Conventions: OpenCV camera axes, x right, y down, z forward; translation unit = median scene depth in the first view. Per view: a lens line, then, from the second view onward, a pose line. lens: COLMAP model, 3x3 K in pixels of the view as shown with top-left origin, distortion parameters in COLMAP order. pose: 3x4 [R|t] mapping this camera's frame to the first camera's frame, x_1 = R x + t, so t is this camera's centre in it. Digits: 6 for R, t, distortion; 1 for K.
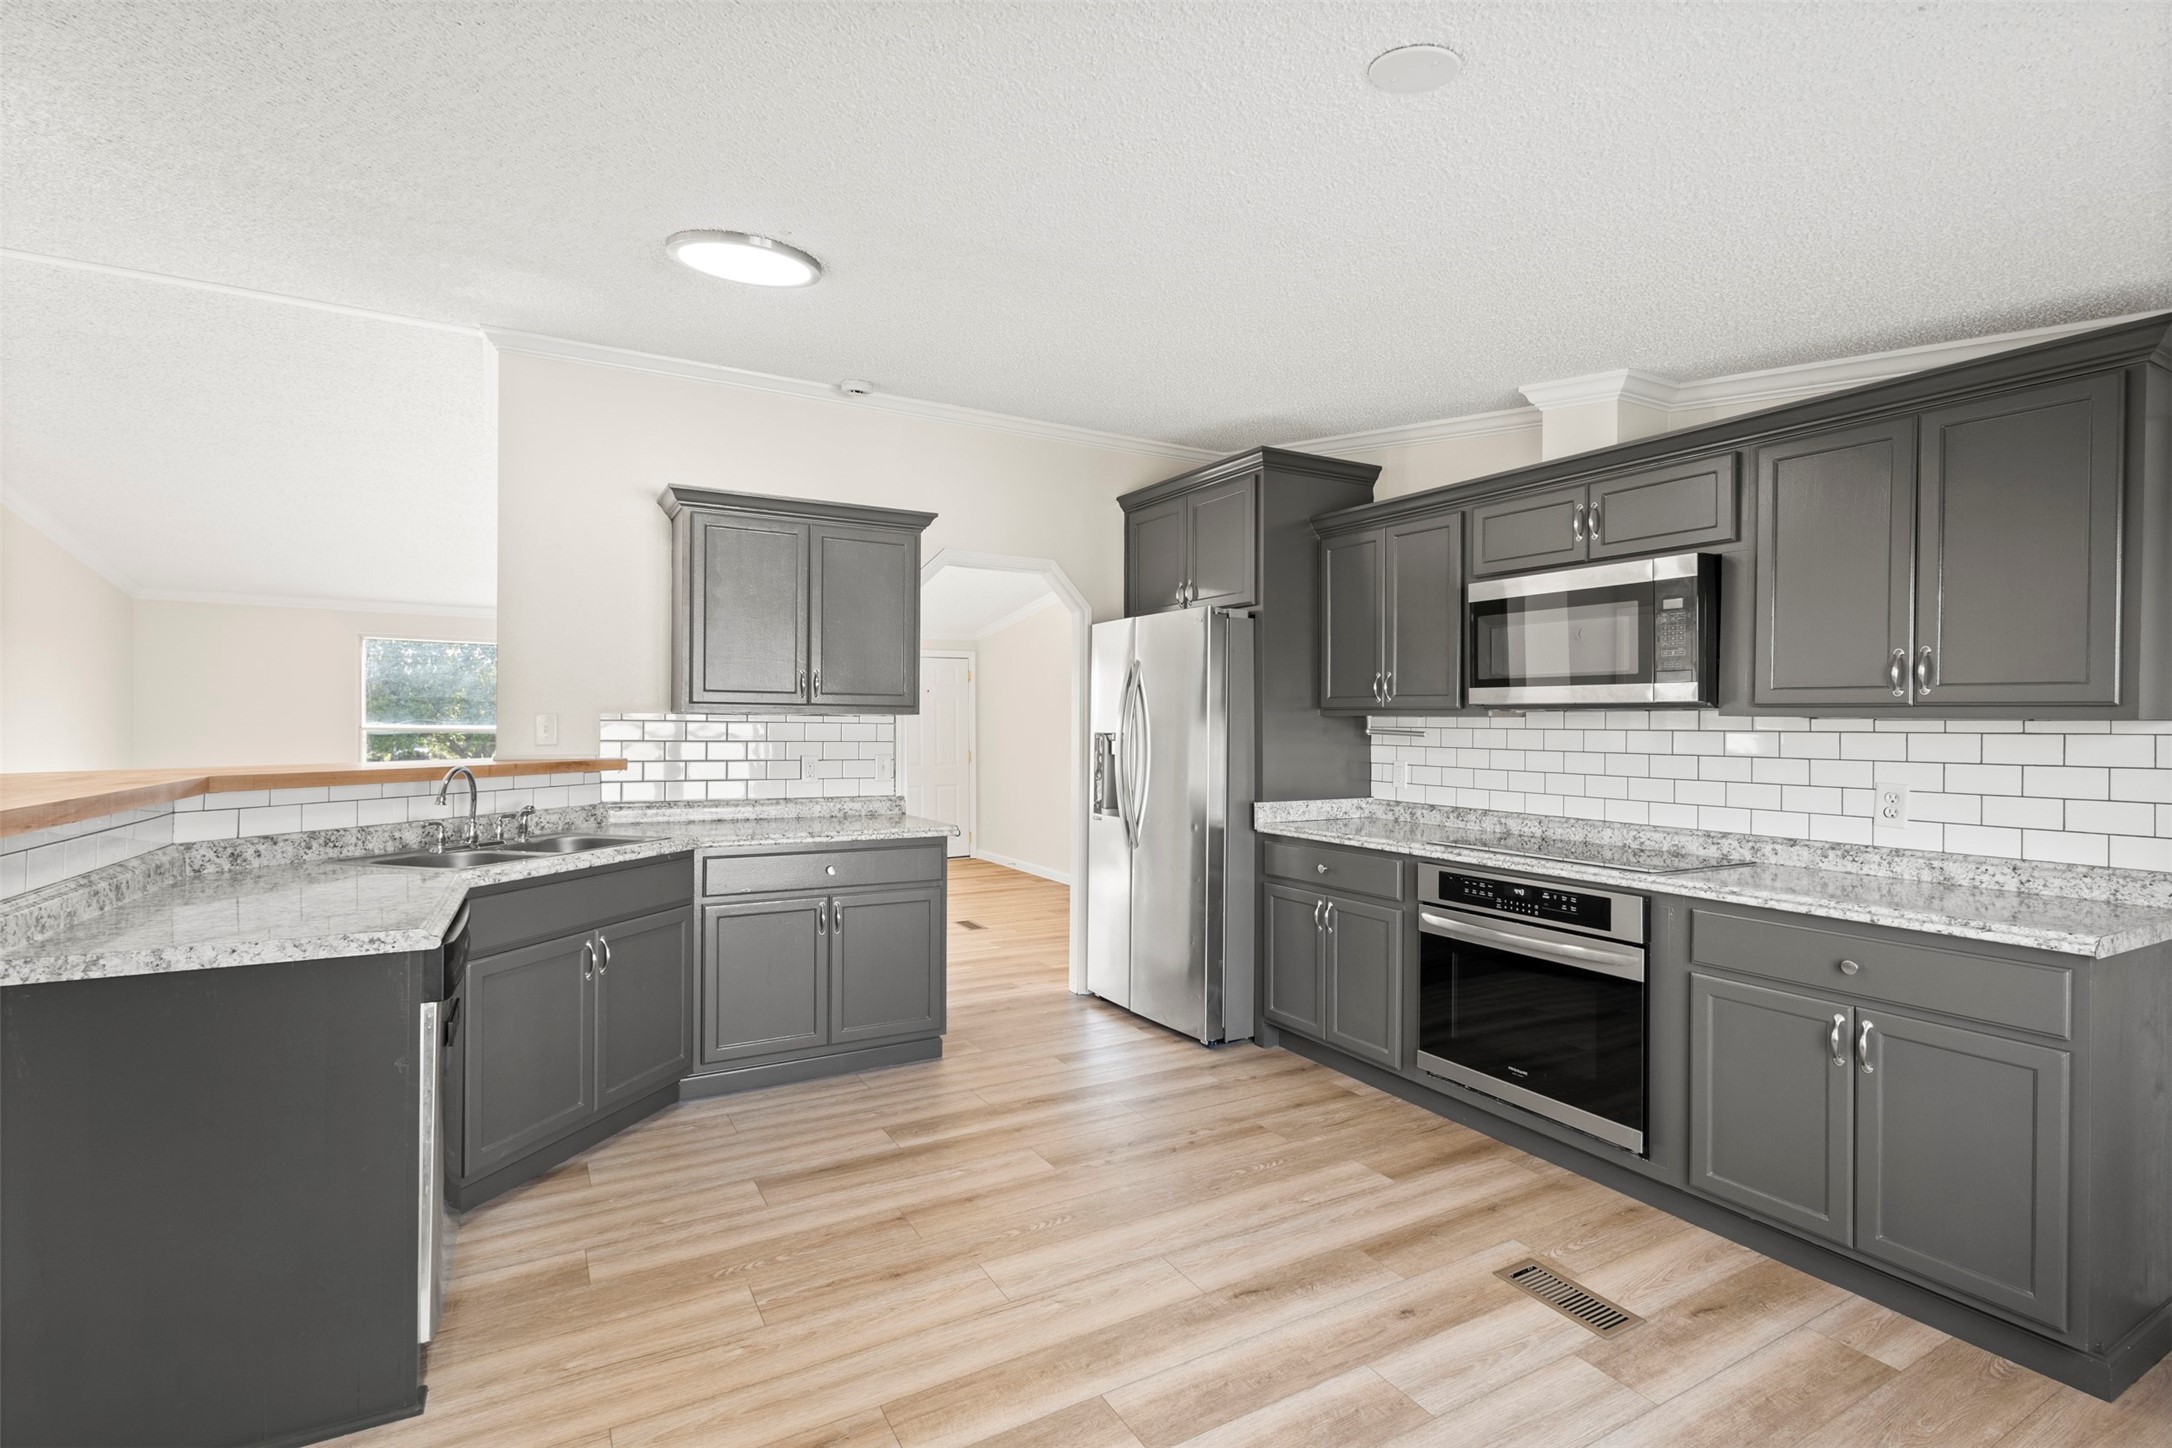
lens RADIAL K [[1001.5, 0, 1081.8], [0, 1001.5, 725.1], [0, 0, 1]] dist [0.011473, -0.004535]
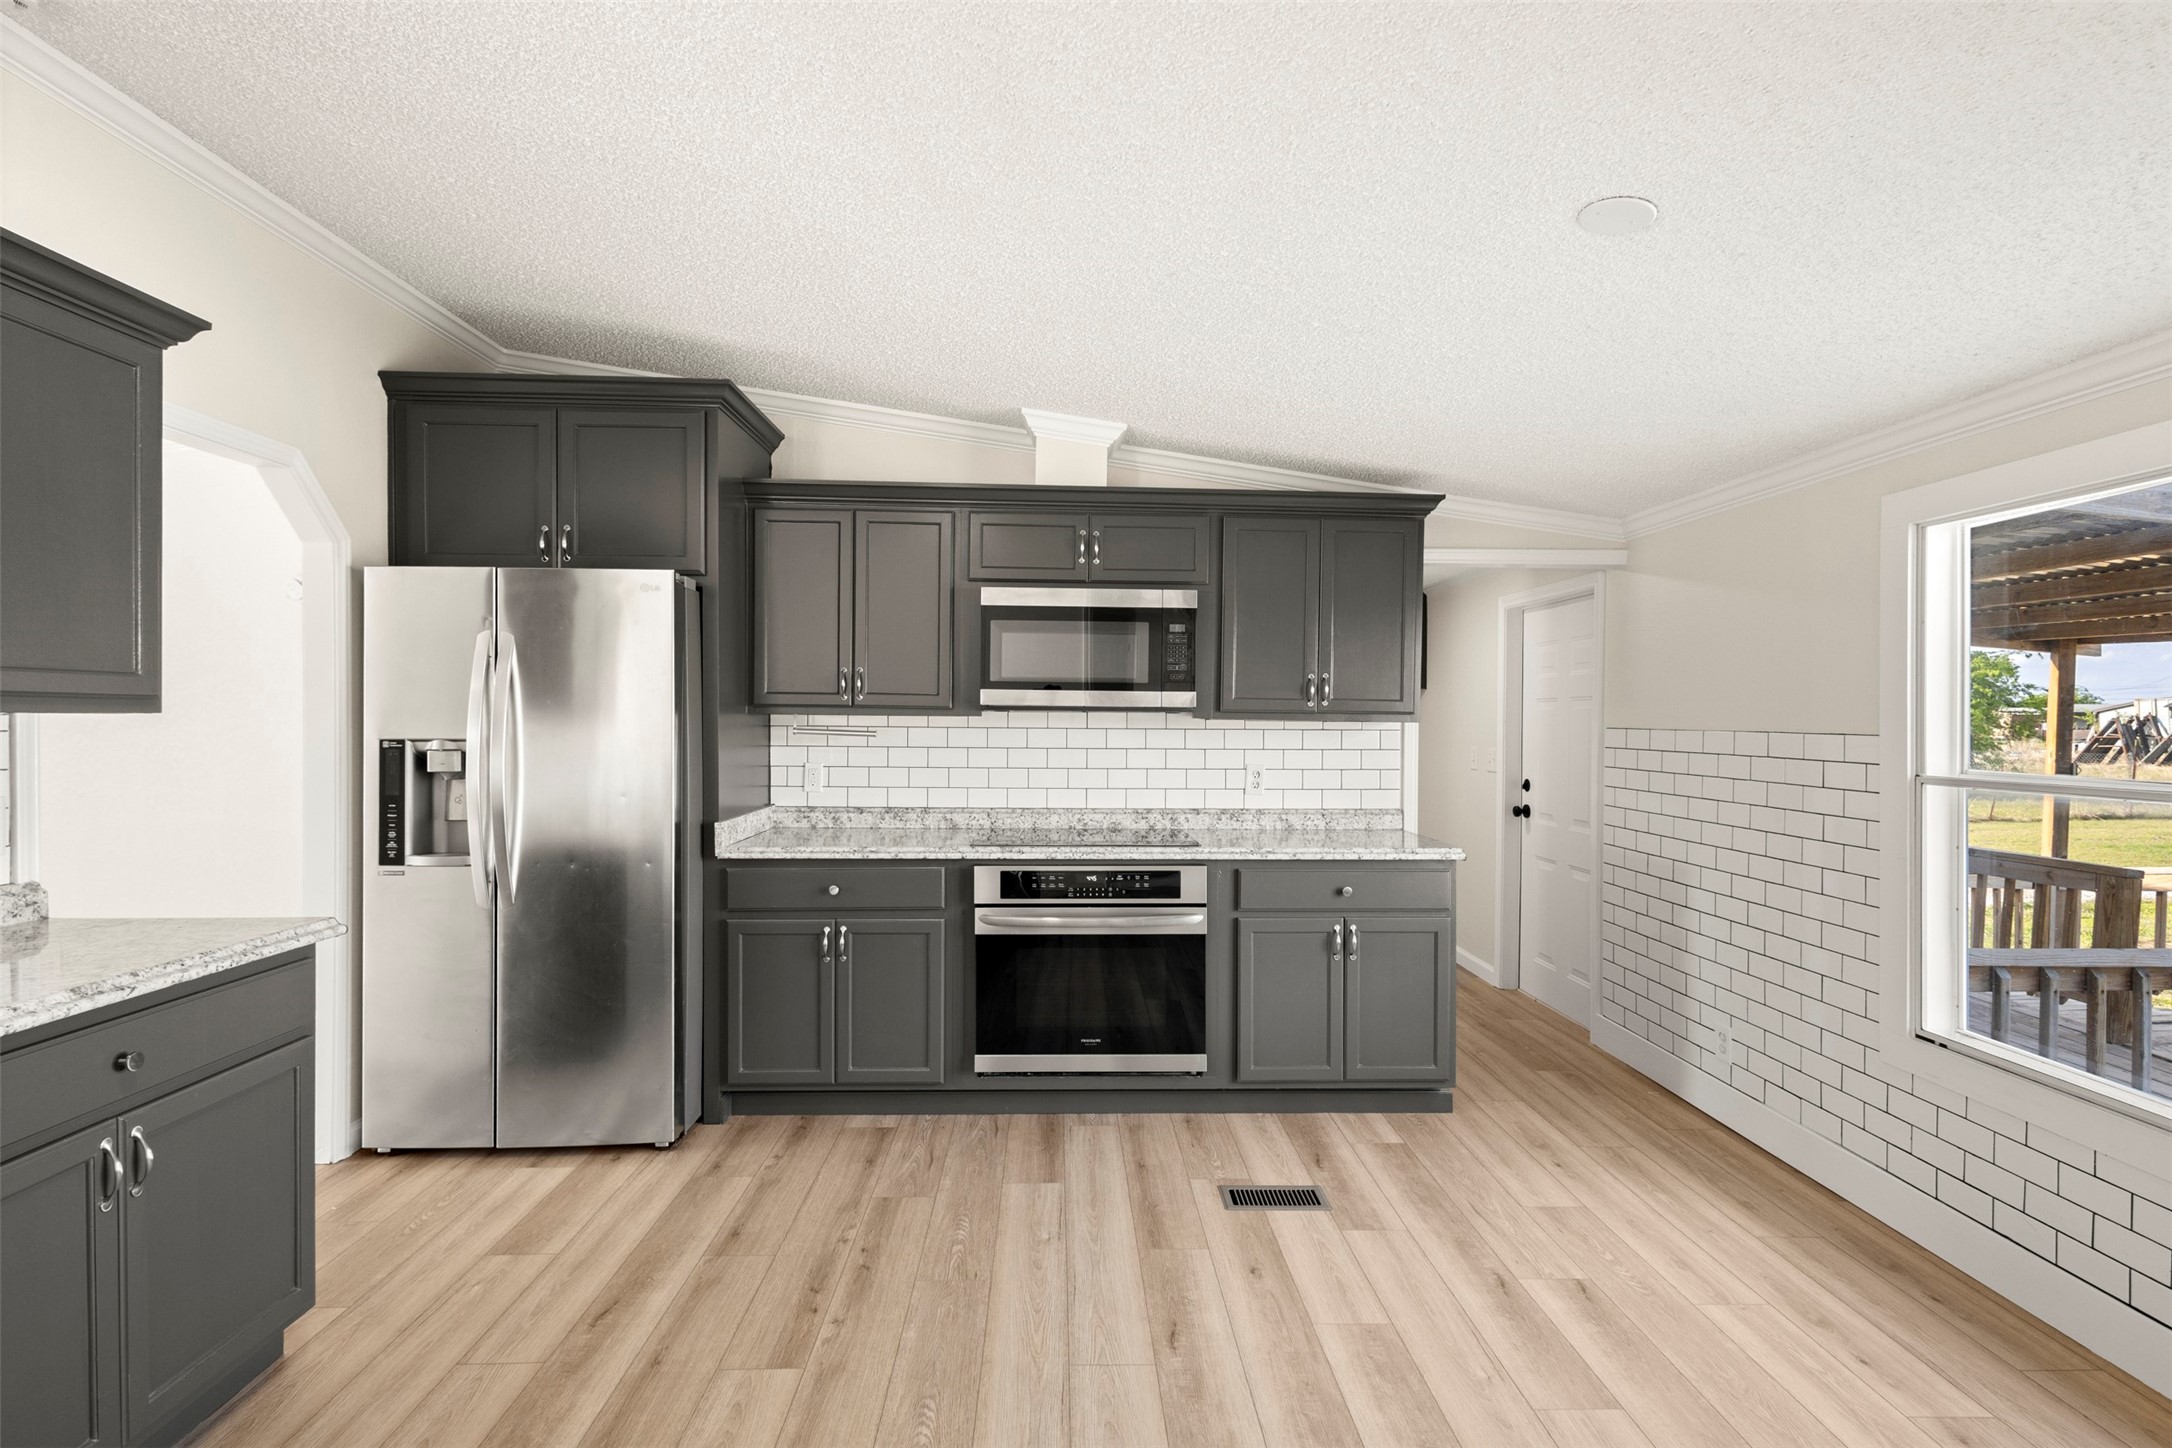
lens RADIAL K [[1008.6, 0, 1086.0], [0, 1008.6, 724.0], [0, 0, 1]] dist [0.002850, -0.000012]
pose [[0.468941, -0.010597, 0.883166, -0.537502], [-0.001978, 0.999913, 0.013048, -0.017278], [-0.883227, -0.007866, 0.468879, 0.484815]]
